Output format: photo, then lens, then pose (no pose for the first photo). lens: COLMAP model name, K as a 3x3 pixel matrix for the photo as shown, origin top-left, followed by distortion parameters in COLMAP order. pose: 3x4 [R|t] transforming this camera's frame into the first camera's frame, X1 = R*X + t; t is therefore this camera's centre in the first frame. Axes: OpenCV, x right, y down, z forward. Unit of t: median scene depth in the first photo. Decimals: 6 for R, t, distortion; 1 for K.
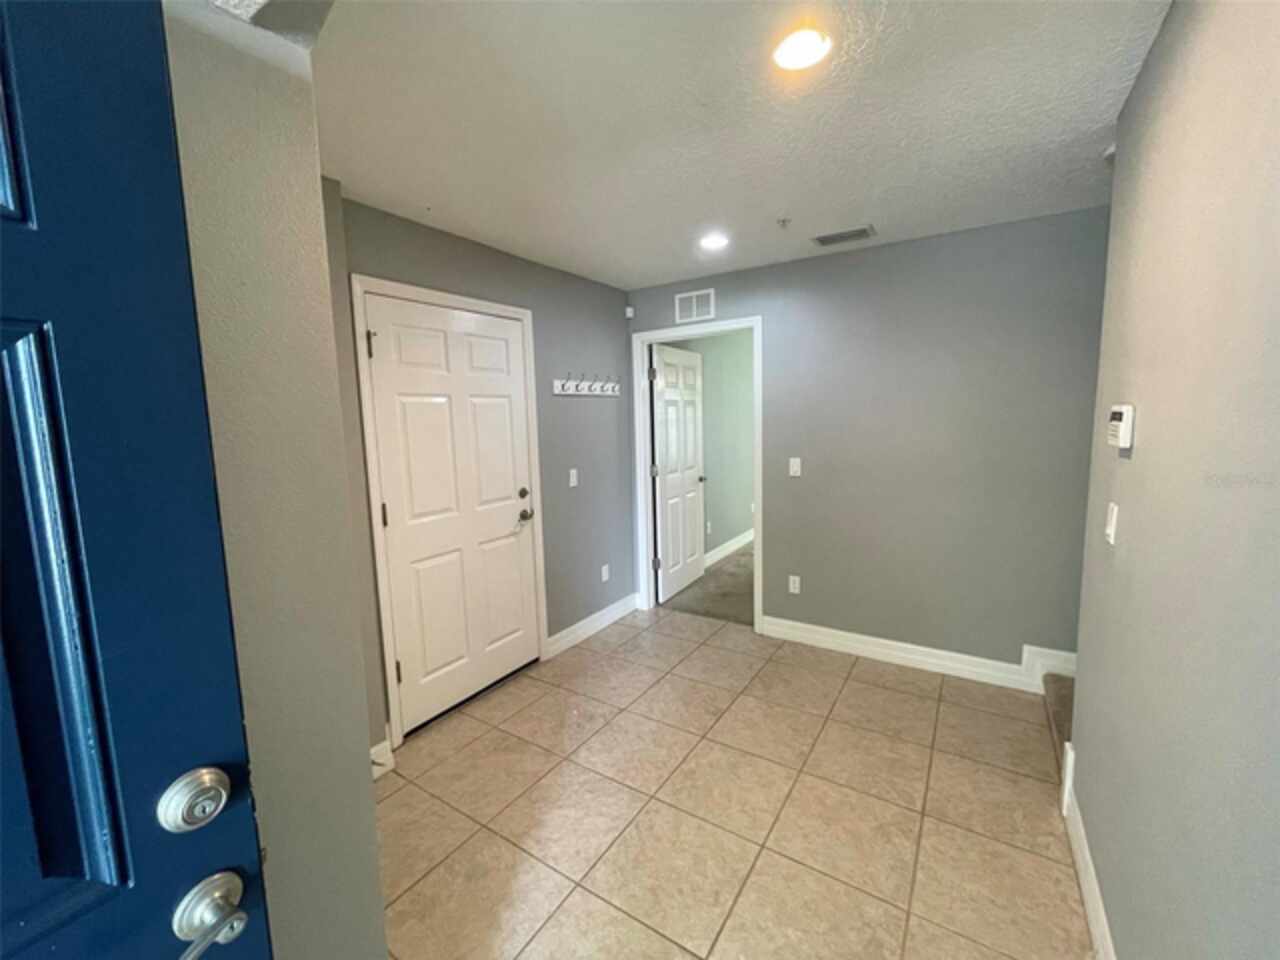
lens RADIAL K [[519.8, 0, 640.0], [0, 519.8, 480.0], [0, 0, 1]] dist [-0.000301, -0.000063]
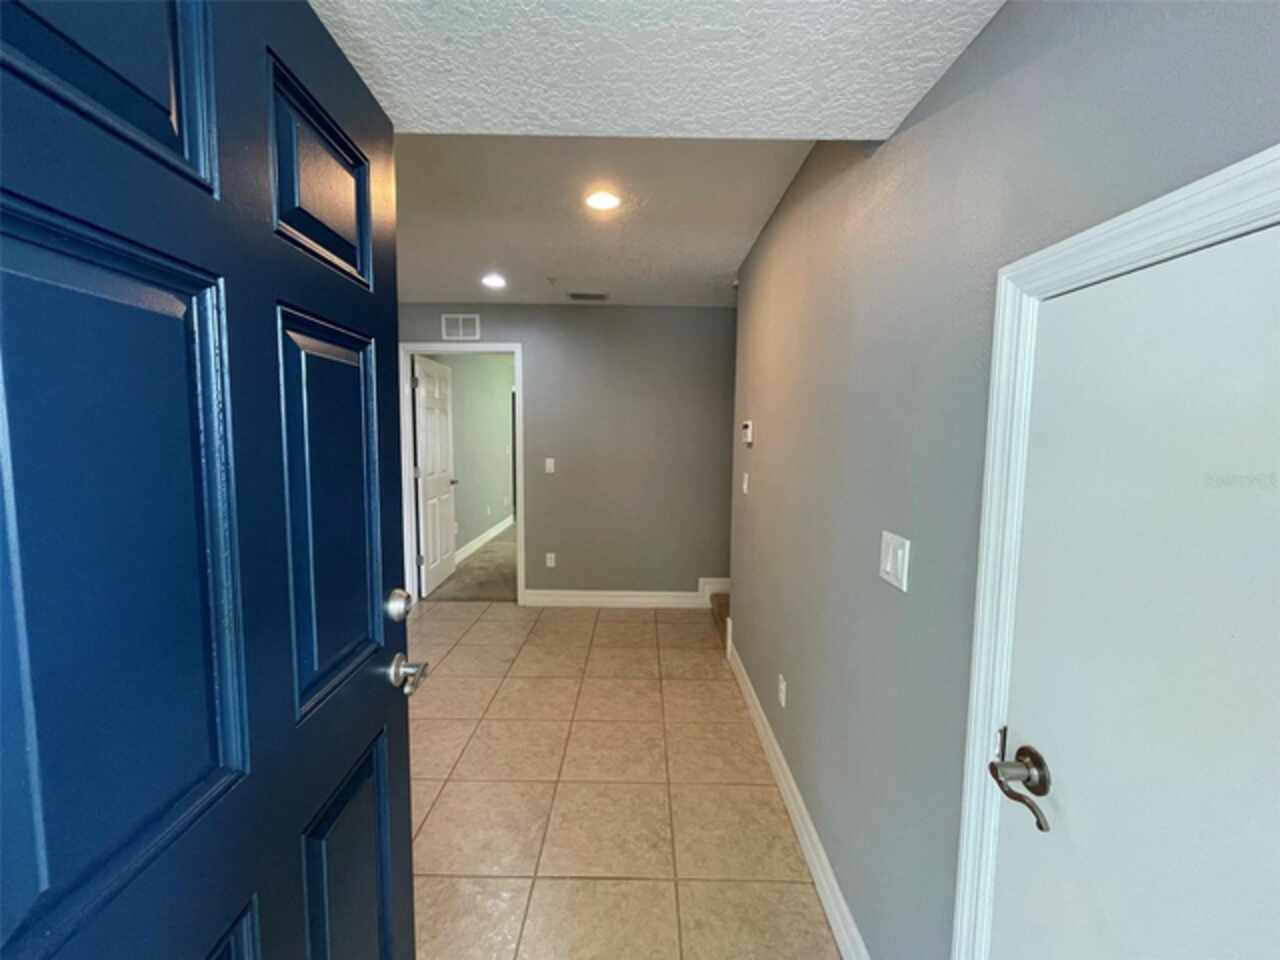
lens RADIAL K [[519.8, 0, 640.0], [0, 519.8, 480.0], [0, 0, 1]] dist [-0.000301, -0.000063]
pose [[0.840608, -0.018232, 0.541336, -0.195764], [0.035106, 0.999166, -0.020861, 0.043020], [-0.540504, 0.036540, 0.840547, -0.172549]]
